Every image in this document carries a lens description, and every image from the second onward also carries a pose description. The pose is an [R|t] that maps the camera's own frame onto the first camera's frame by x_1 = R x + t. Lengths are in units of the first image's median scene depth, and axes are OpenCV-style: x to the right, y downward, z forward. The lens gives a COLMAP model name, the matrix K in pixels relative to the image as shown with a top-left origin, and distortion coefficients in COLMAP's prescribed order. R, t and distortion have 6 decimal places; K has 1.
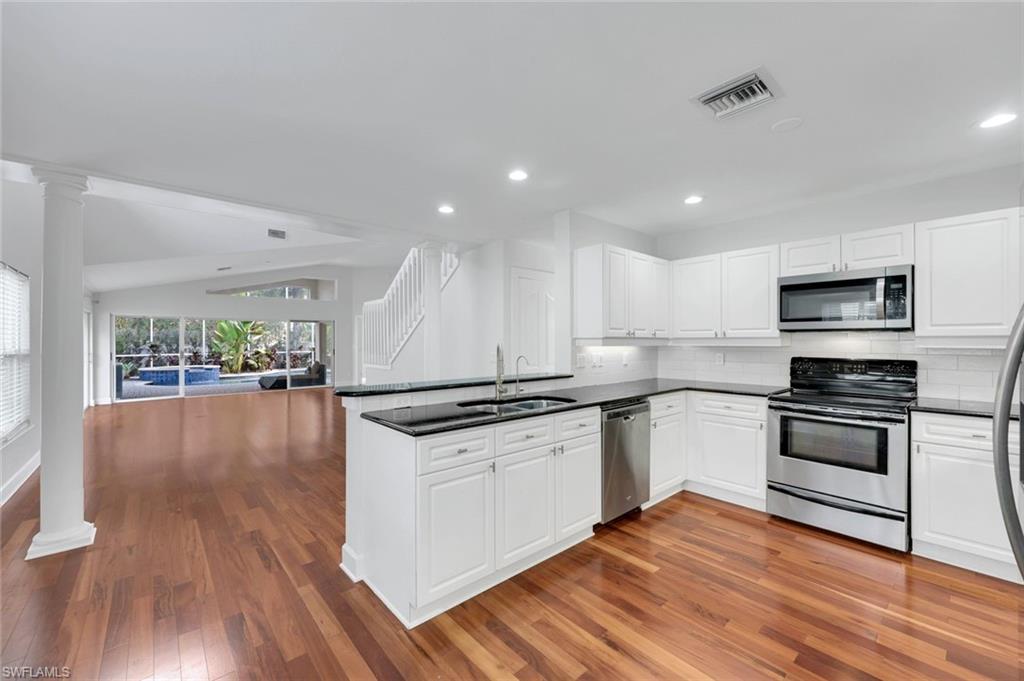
lens RADIAL K [[411.7, 0, 508.6], [0, 411.7, 340.0], [0, 0, 1]] dist [0.002291, 0.000134]
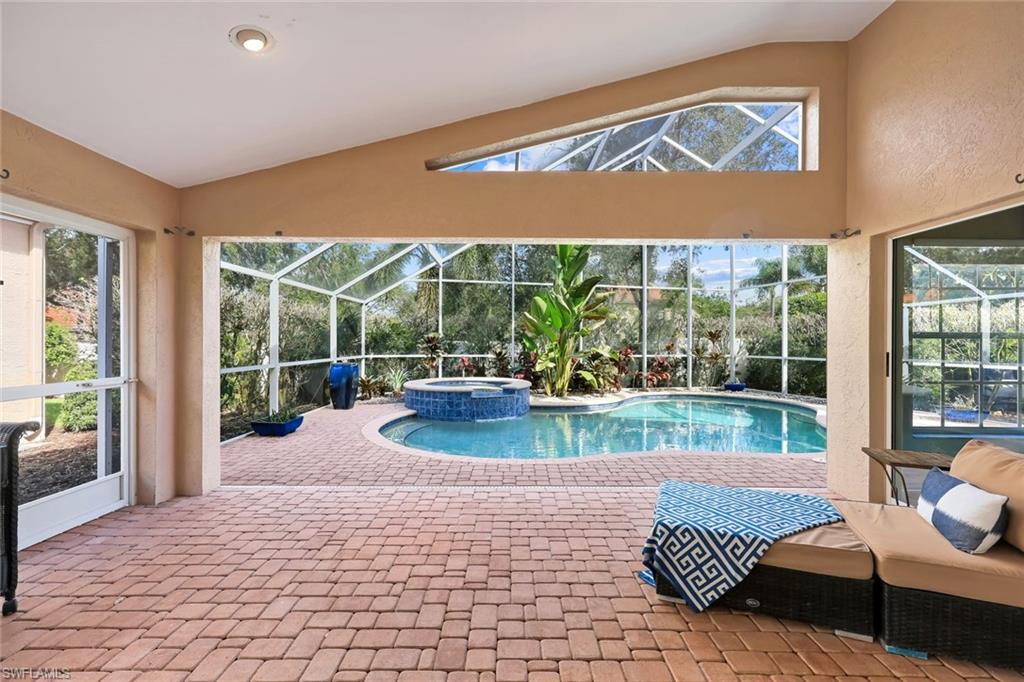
lens RADIAL K [[411.7, 0, 508.6], [0, 411.7, 340.5], [0, 0, 1]] dist [0.002291, 0.000134]
pose [[0.745255, 0.004955, -0.666761, -0.823958], [-0.002604, 0.999986, 0.004521, 0.022936], [0.666775, -0.001632, 0.745258, 1.287695]]
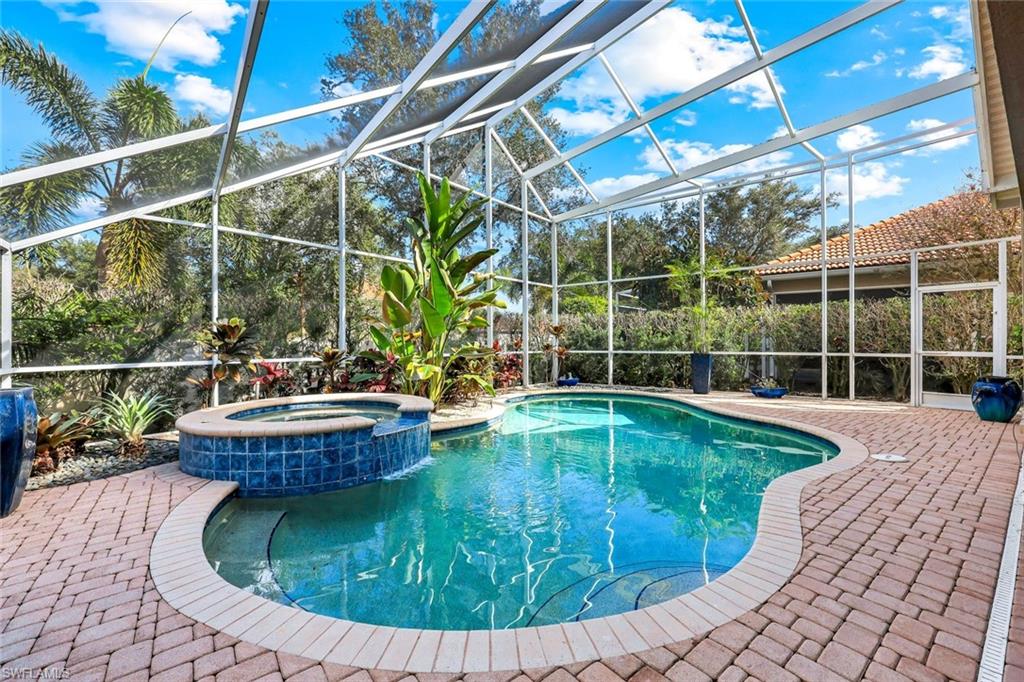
lens RADIAL K [[411.7, 0, 508.6], [0, 411.7, 340.5], [0, 0, 1]] dist [0.002291, 0.000134]
pose [[0.998382, 0.010164, -0.055940, -1.269019], [-0.009489, 0.999879, 0.012321, 0.028513], [0.056059, -0.011771, 0.998358, 1.415560]]
